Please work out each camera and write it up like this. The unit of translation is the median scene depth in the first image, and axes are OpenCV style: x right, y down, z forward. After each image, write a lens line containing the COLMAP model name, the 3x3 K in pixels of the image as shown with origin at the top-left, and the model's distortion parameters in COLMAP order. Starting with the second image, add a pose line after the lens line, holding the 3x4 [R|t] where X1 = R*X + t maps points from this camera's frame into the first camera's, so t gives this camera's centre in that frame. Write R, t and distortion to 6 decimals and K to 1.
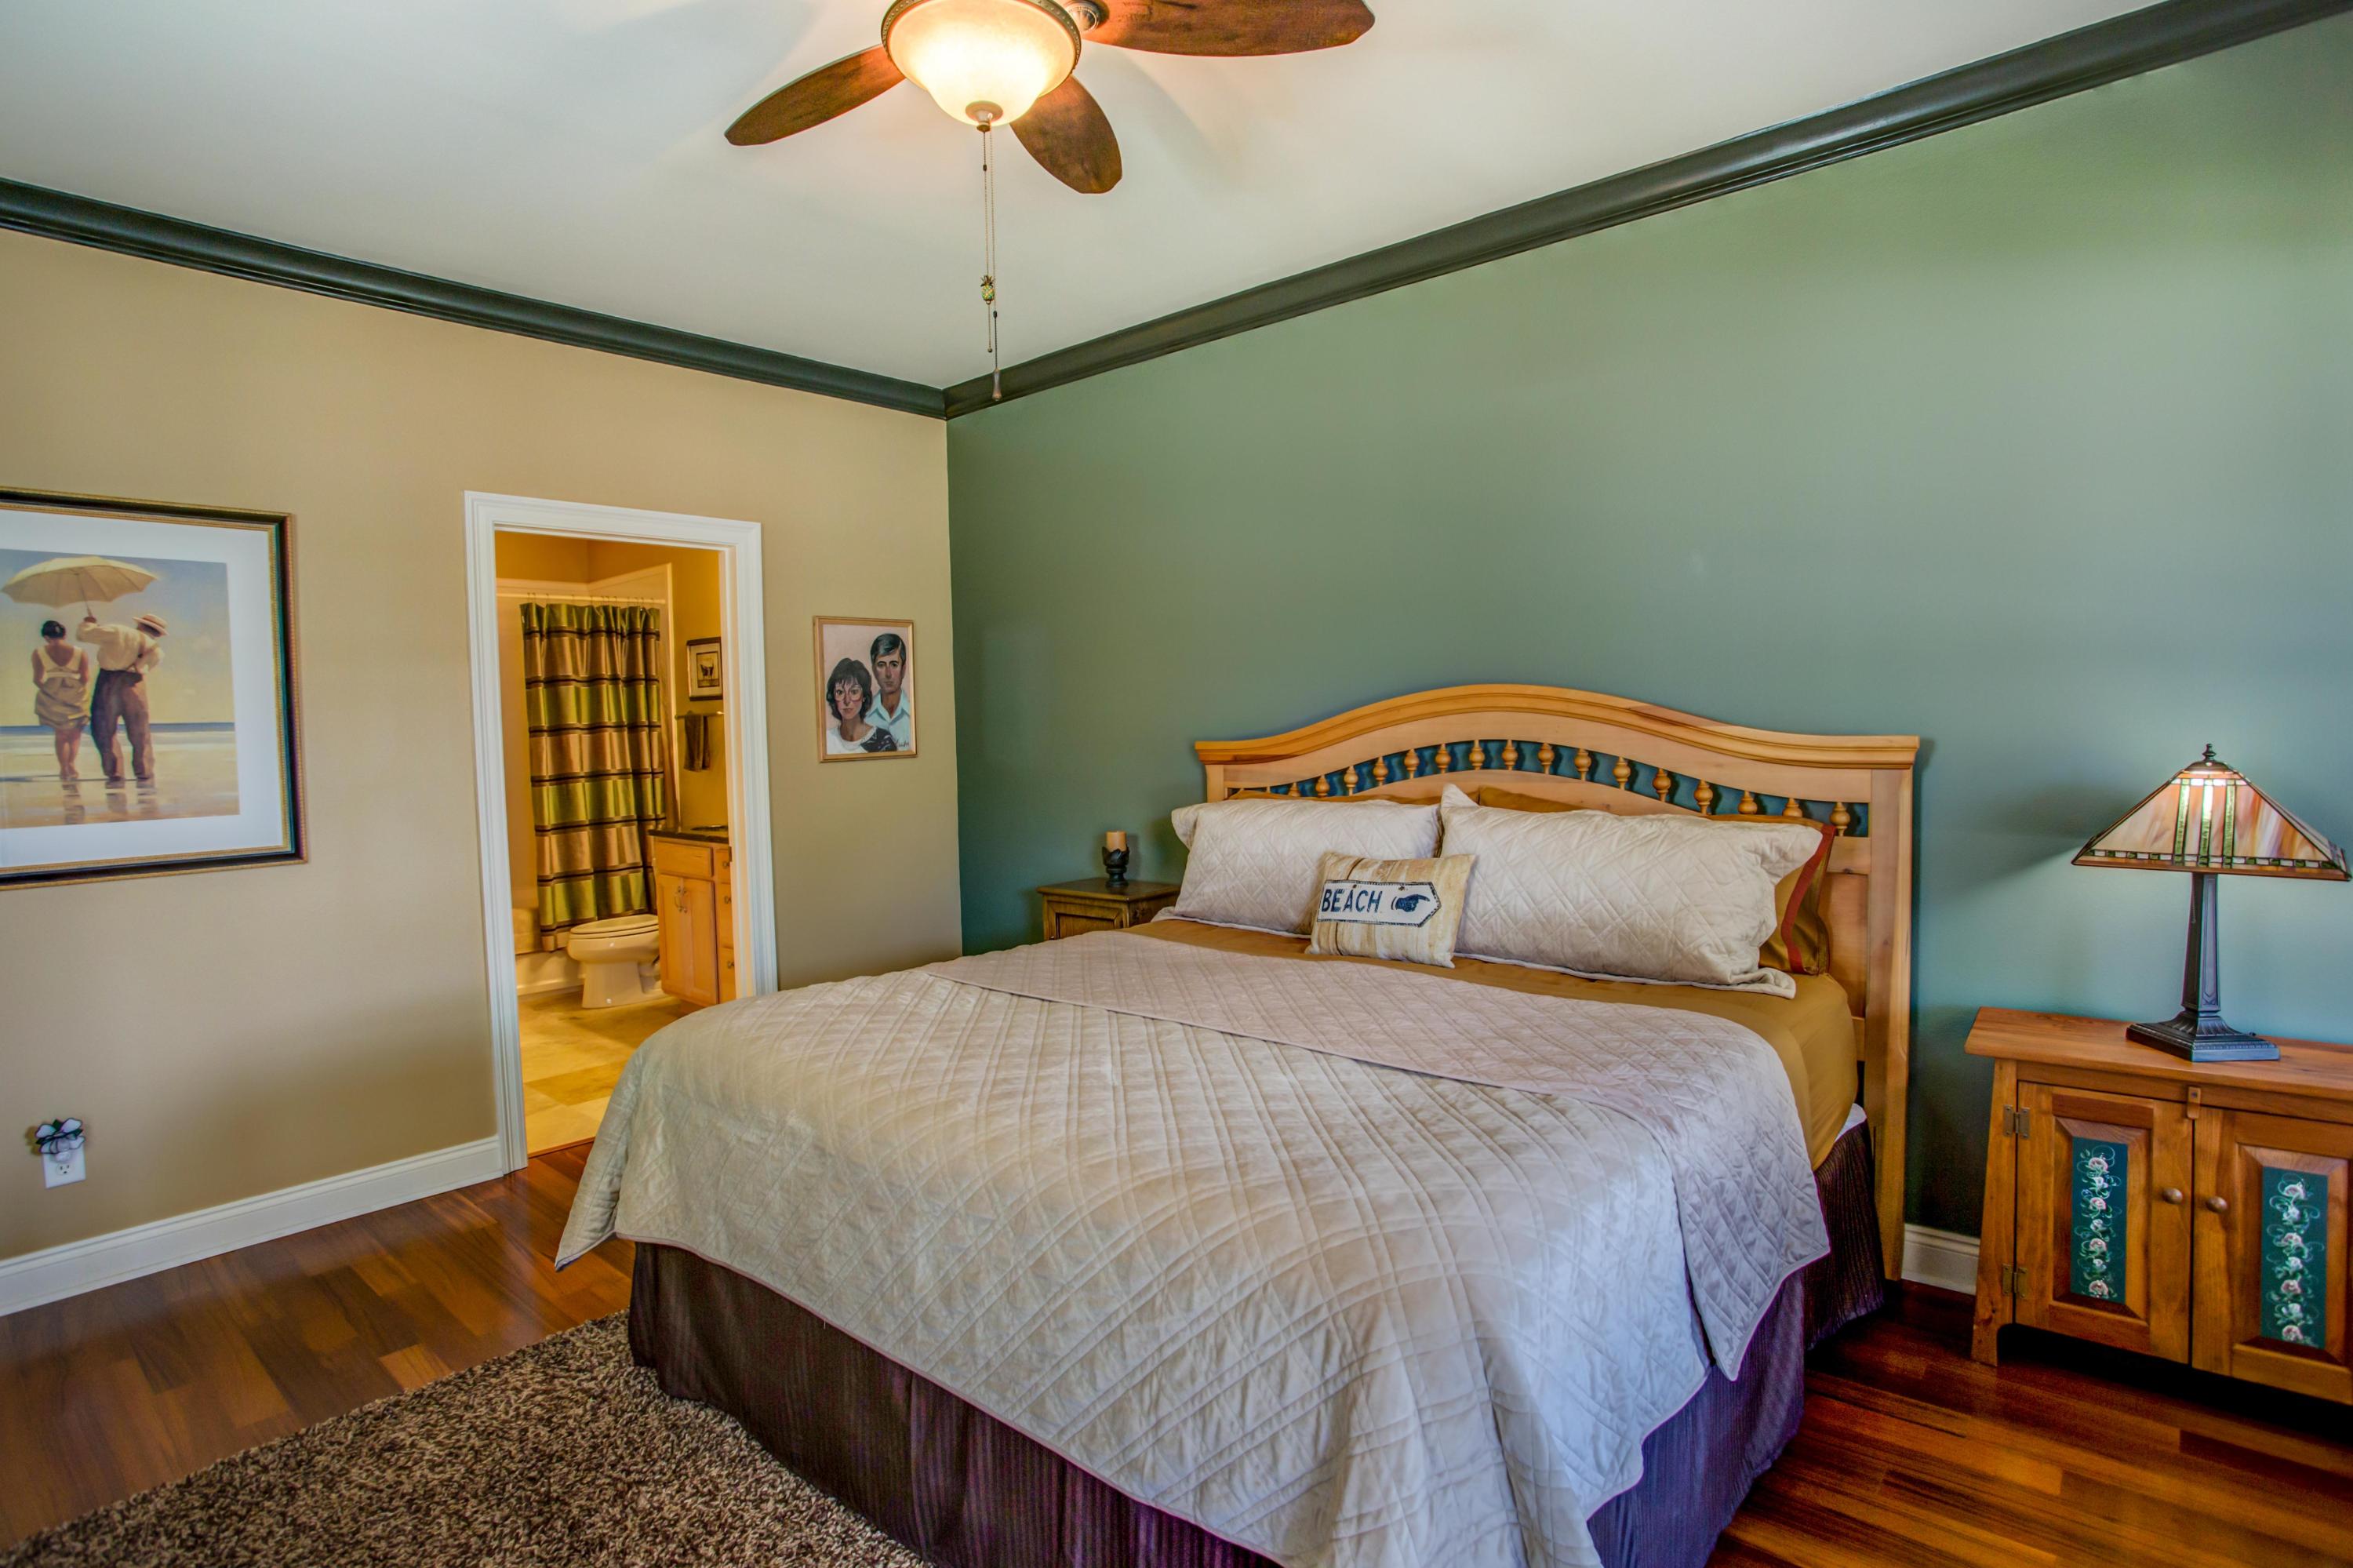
lens RADIAL K [[1162.2, 0, 1183.6], [0, 1162.2, 774.5], [0, 0, 1]] dist [-0.089067, 0.052129]
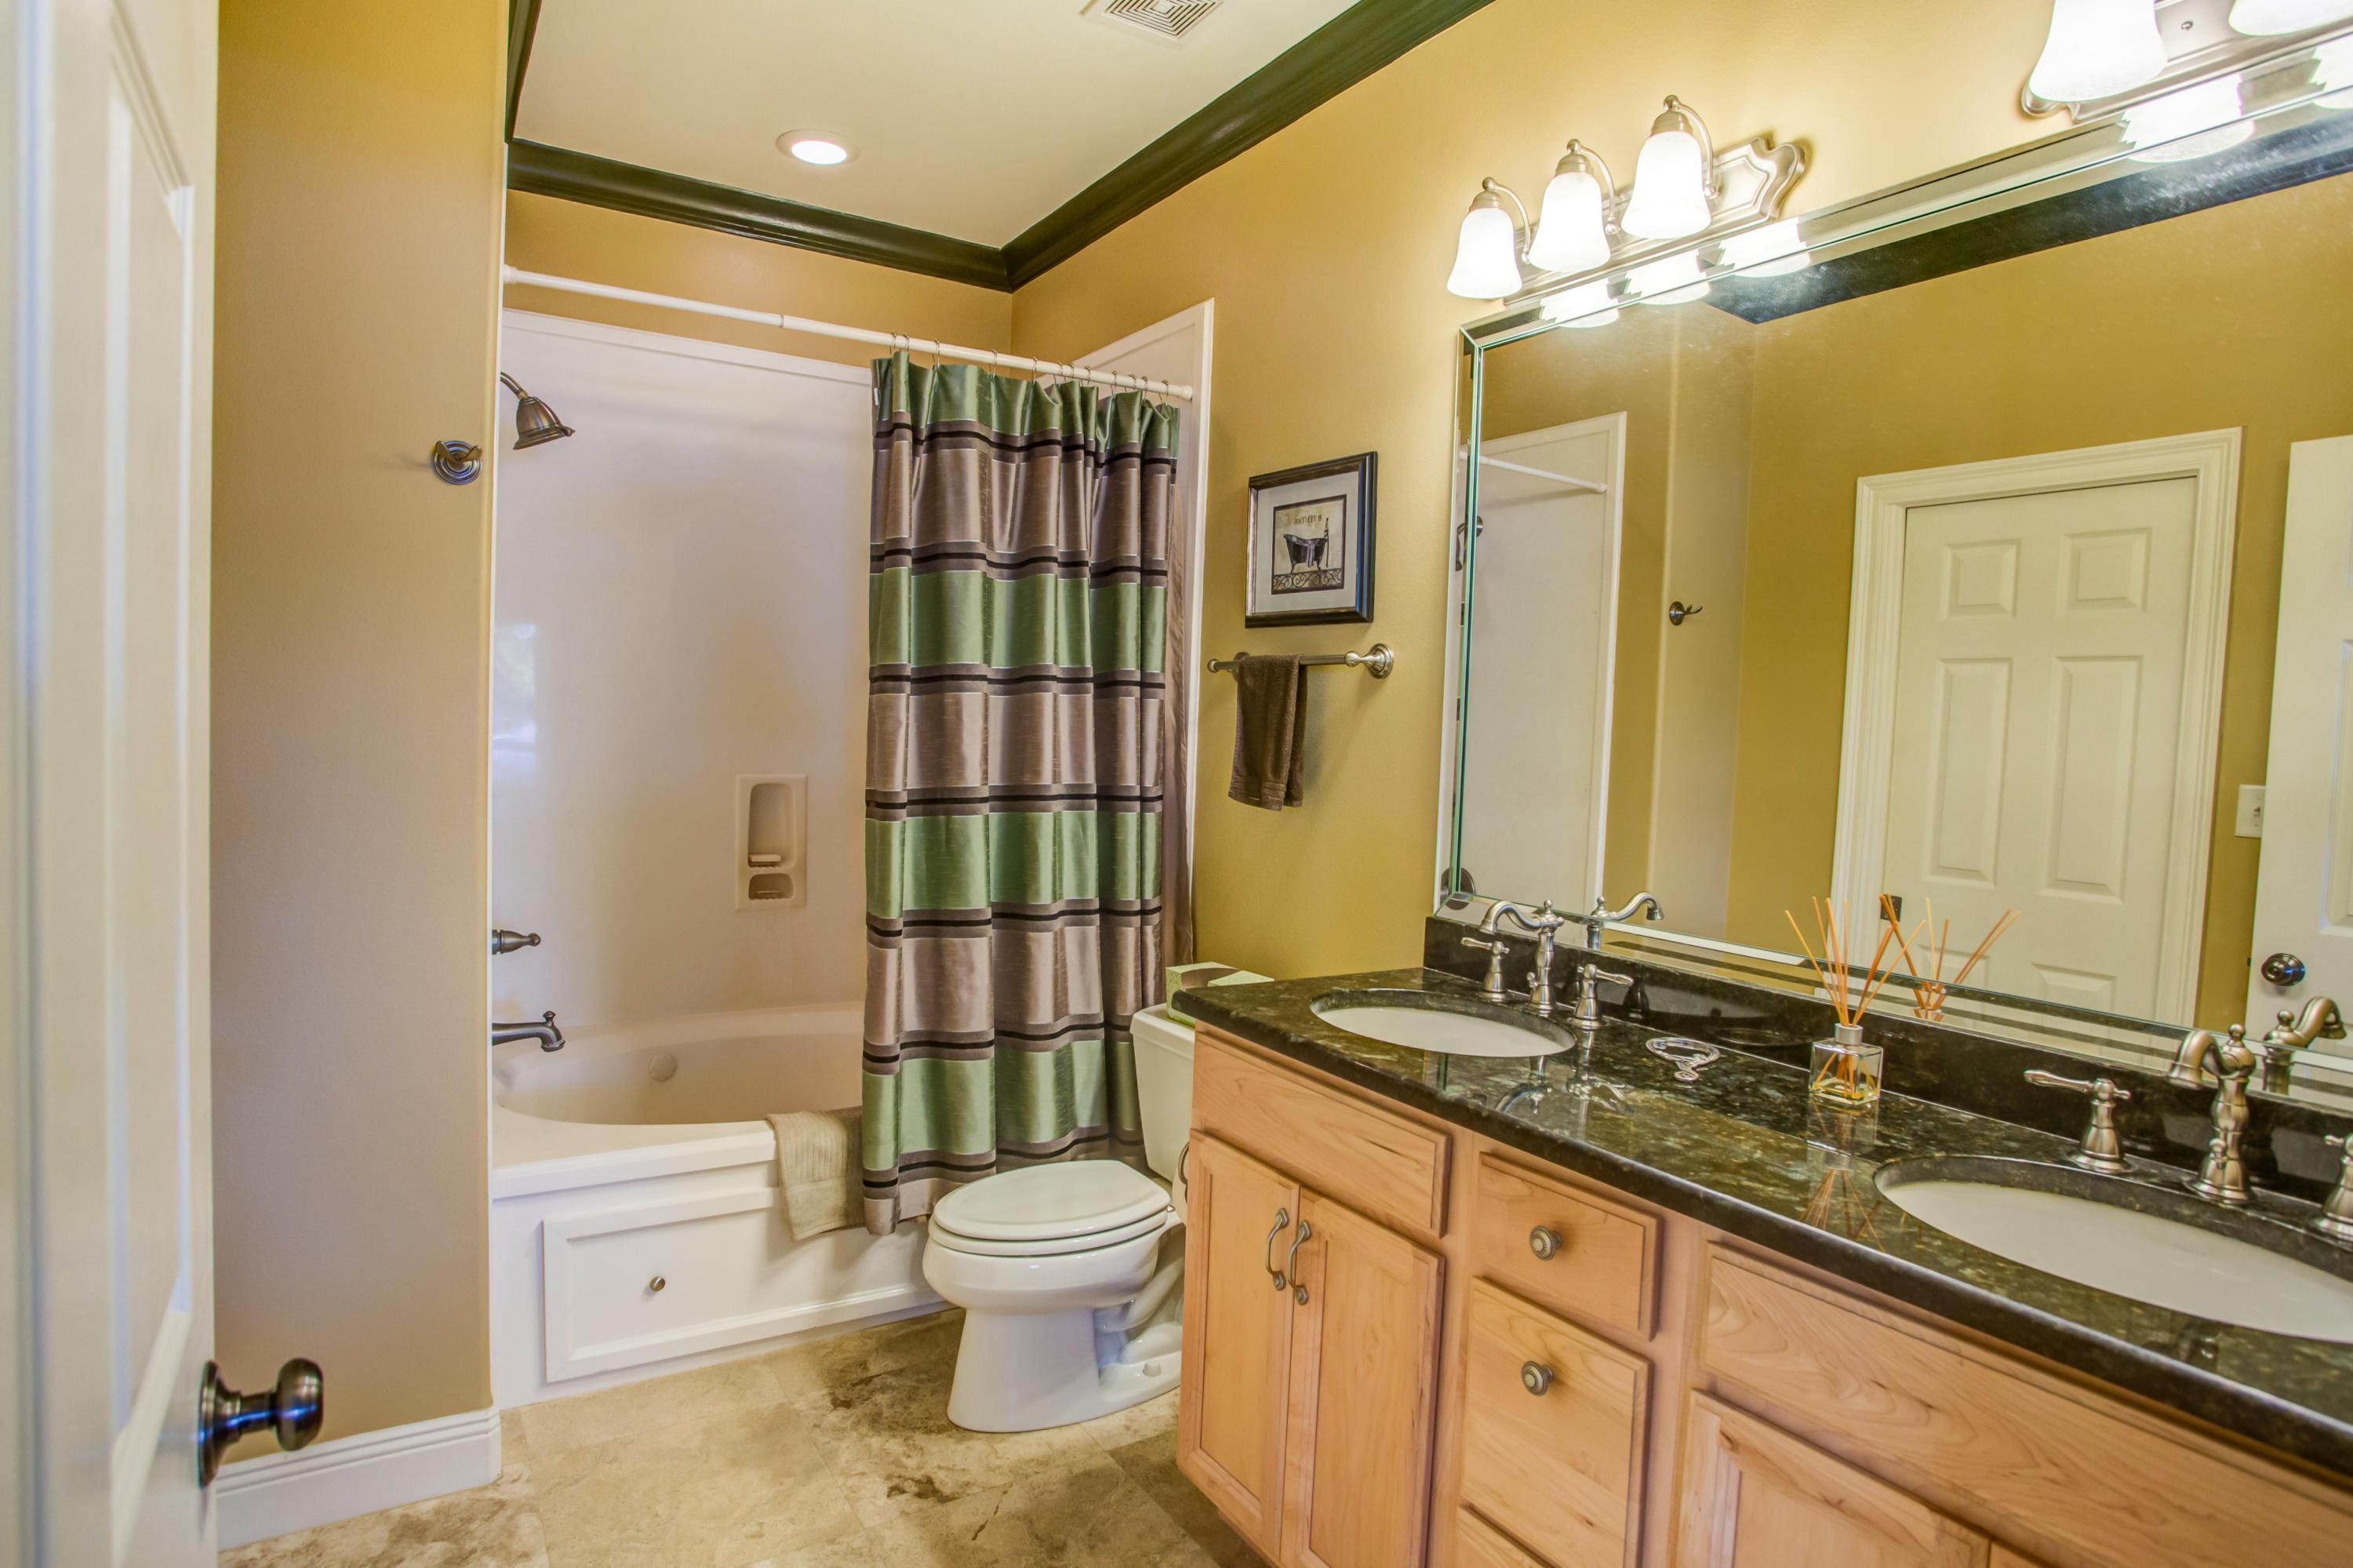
lens RADIAL K [[1162.2, 0, 1183.6], [0, 1162.2, 774.5], [0, 0, 1]] dist [-0.089067, 0.052129]
pose [[0.960229, 0.075028, -0.268944, -0.348993], [-0.073523, 0.997170, 0.015681, -0.018080], [0.269360, 0.004717, 0.963028, 0.620737]]
